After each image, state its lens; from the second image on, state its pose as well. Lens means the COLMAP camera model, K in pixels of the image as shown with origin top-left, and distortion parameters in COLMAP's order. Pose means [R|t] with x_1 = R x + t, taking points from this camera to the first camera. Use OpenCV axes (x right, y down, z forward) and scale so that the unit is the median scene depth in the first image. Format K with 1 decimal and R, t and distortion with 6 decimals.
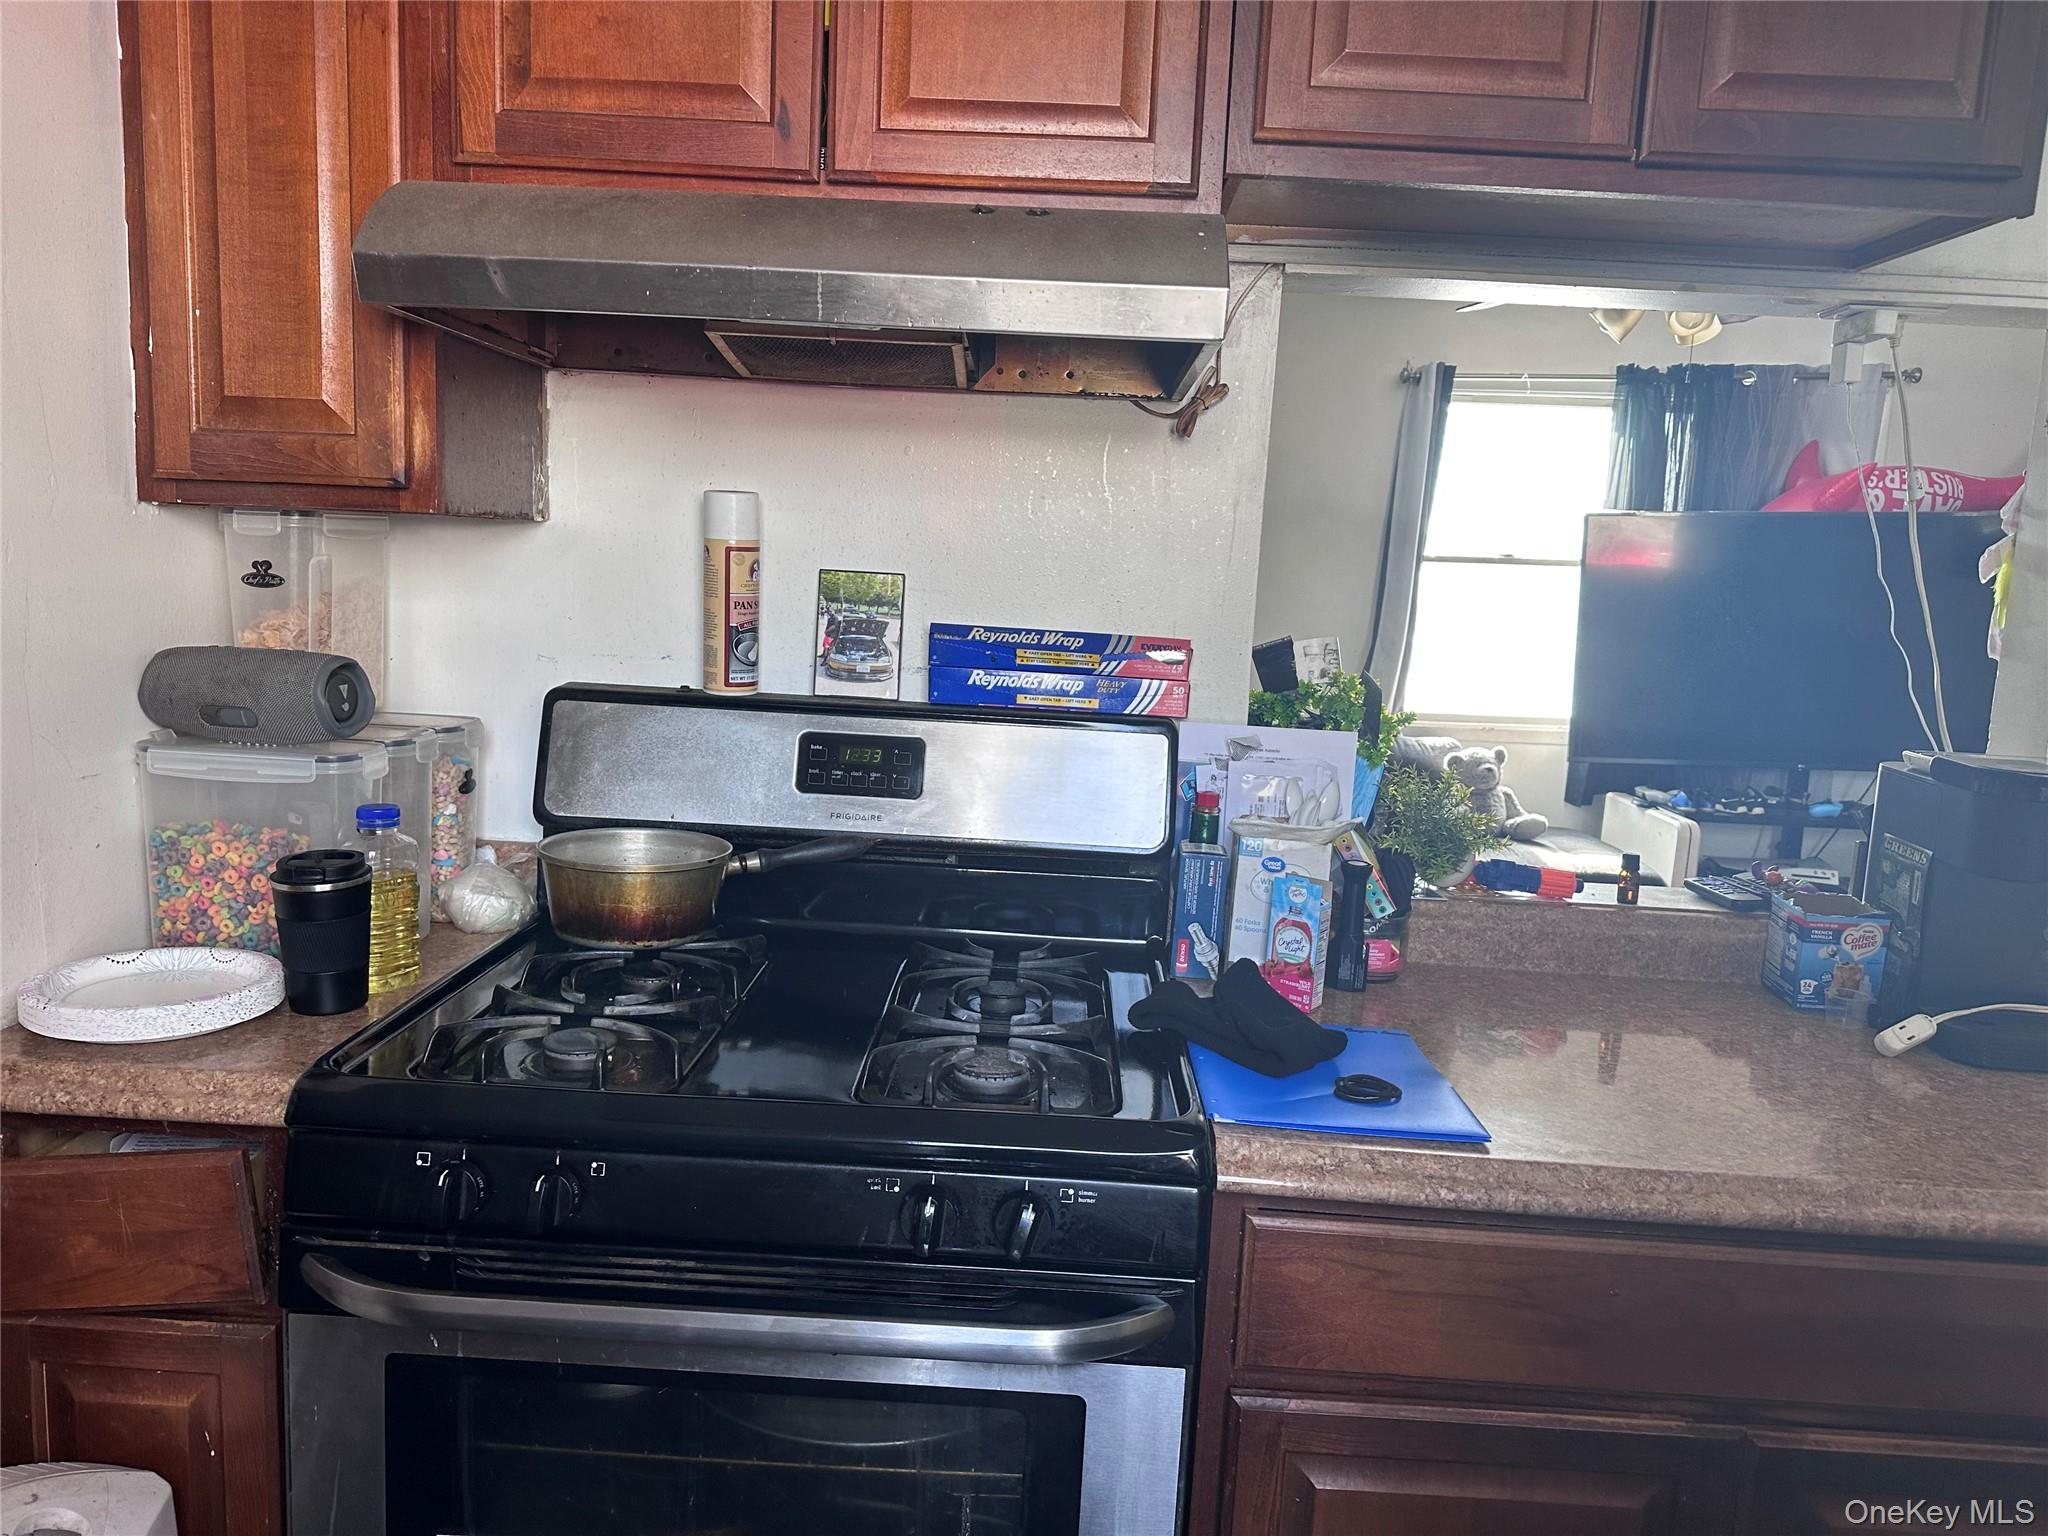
lens RADIAL K [[1426.0, 0, 1003.4], [0, 1426.0, 755.5], [0, 0, 1]] dist [0.043964, -0.051379]
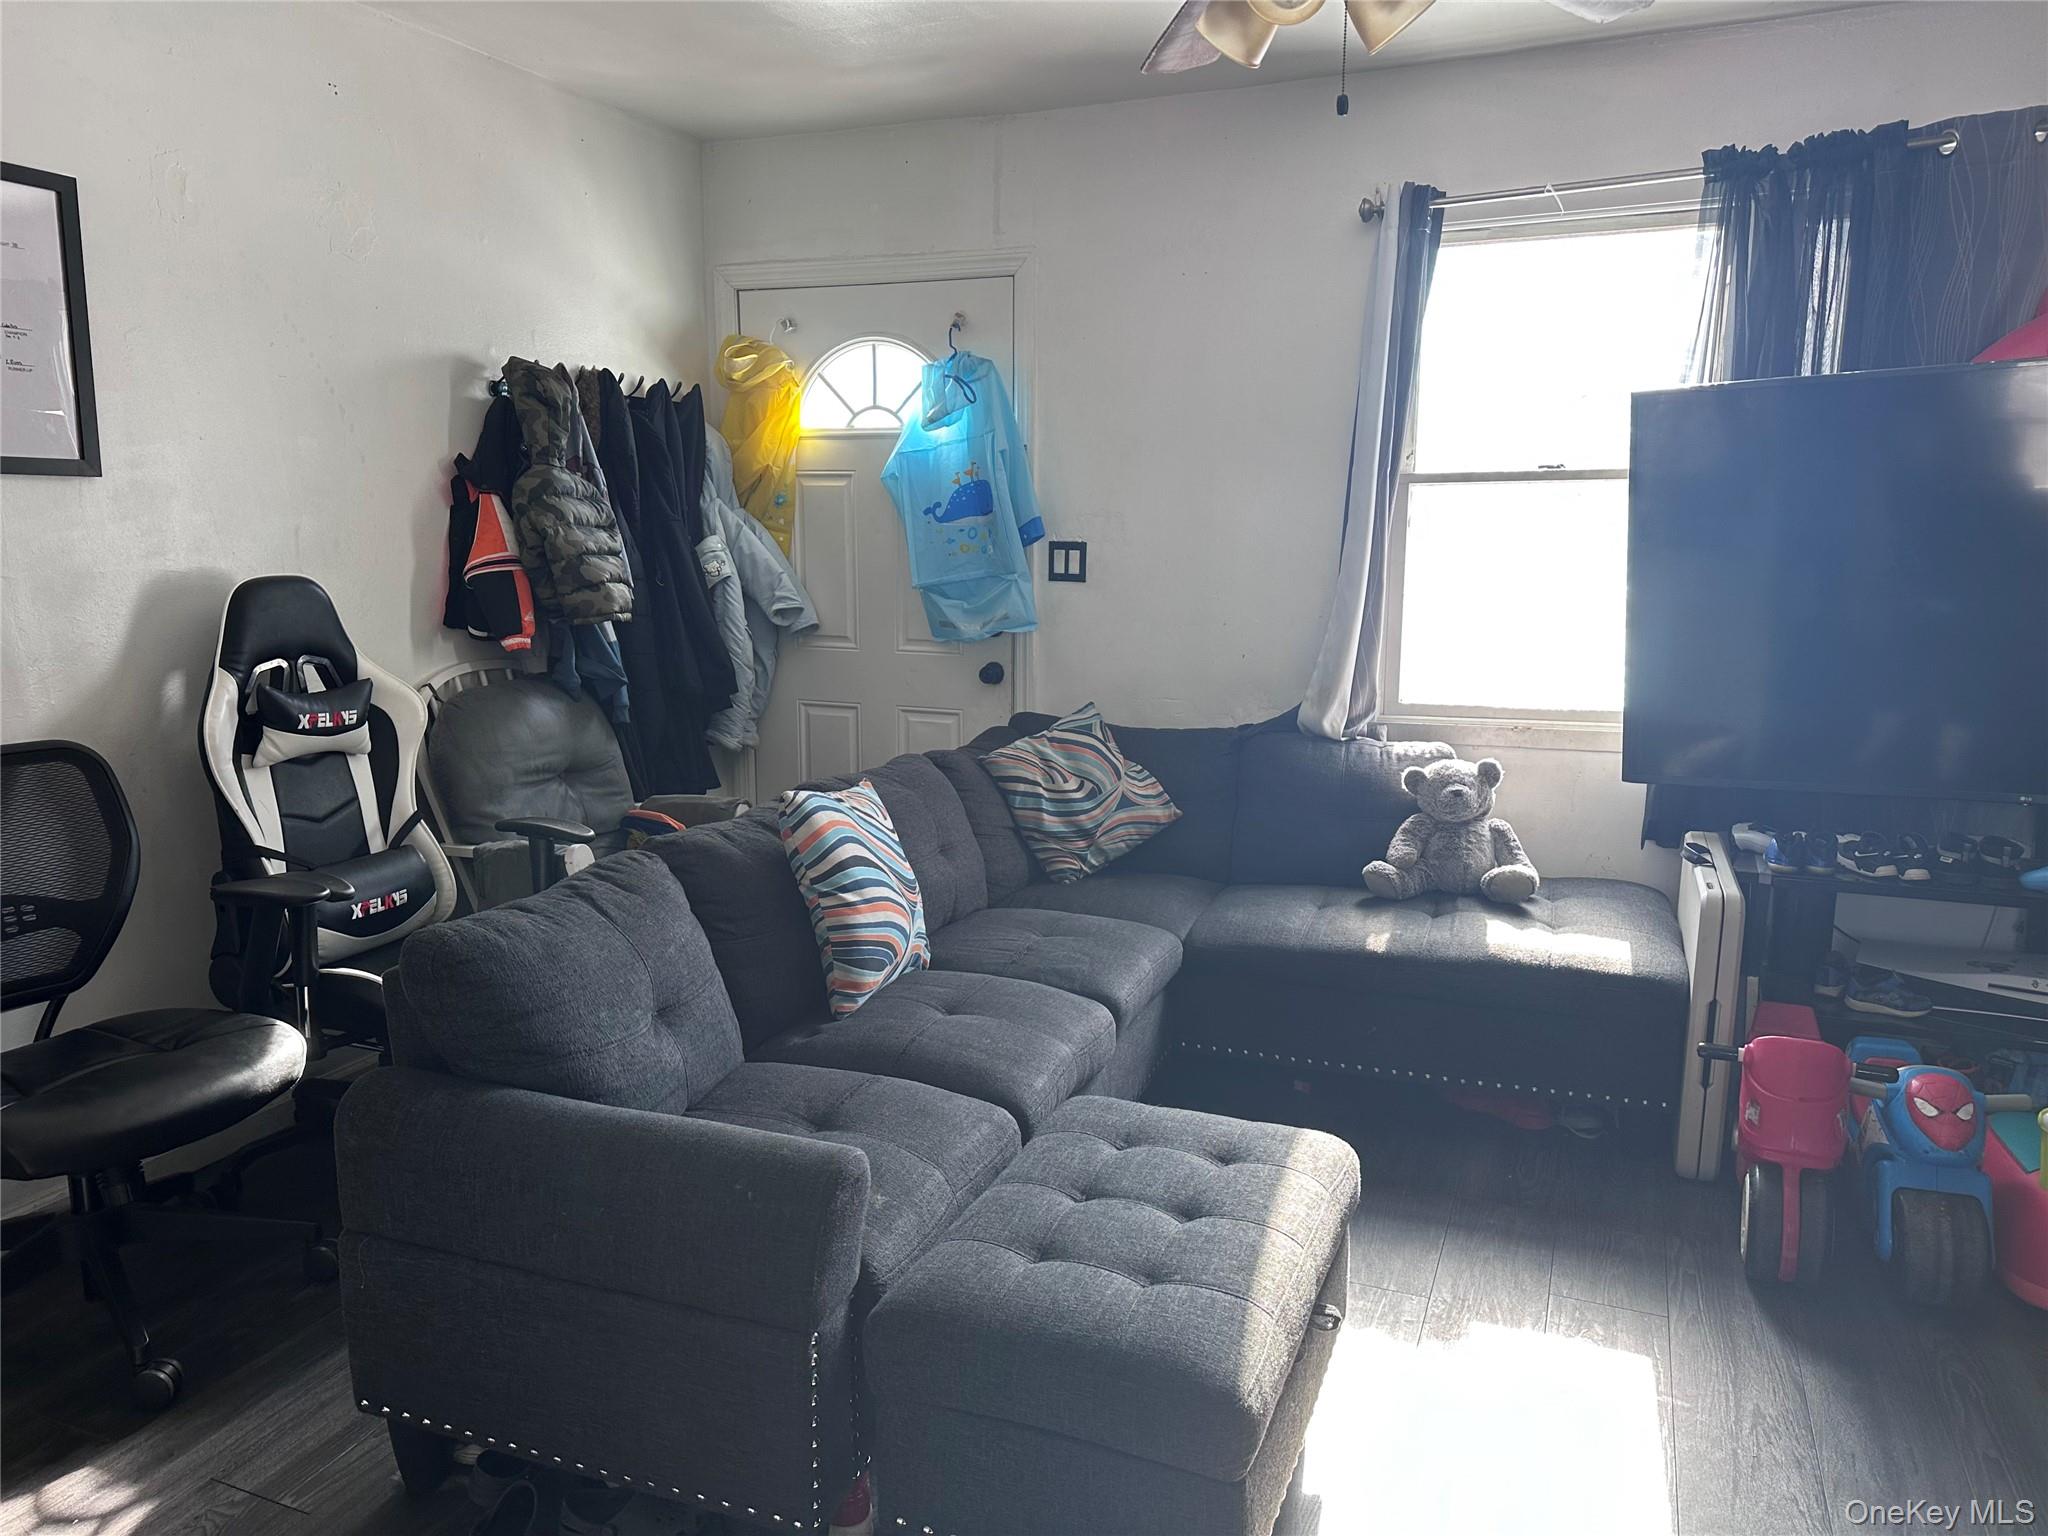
lens RADIAL K [[1426.0, 0, 1025.8], [0, 1426.0, 765.1], [0, 0, 1]] dist [0.043964, -0.051379]
pose [[0.927358, 0.017930, -0.373745, 0.392771], [-0.006713, 0.999488, 0.031291, -0.022041], [0.374115, -0.026509, 0.927004, 0.302247]]
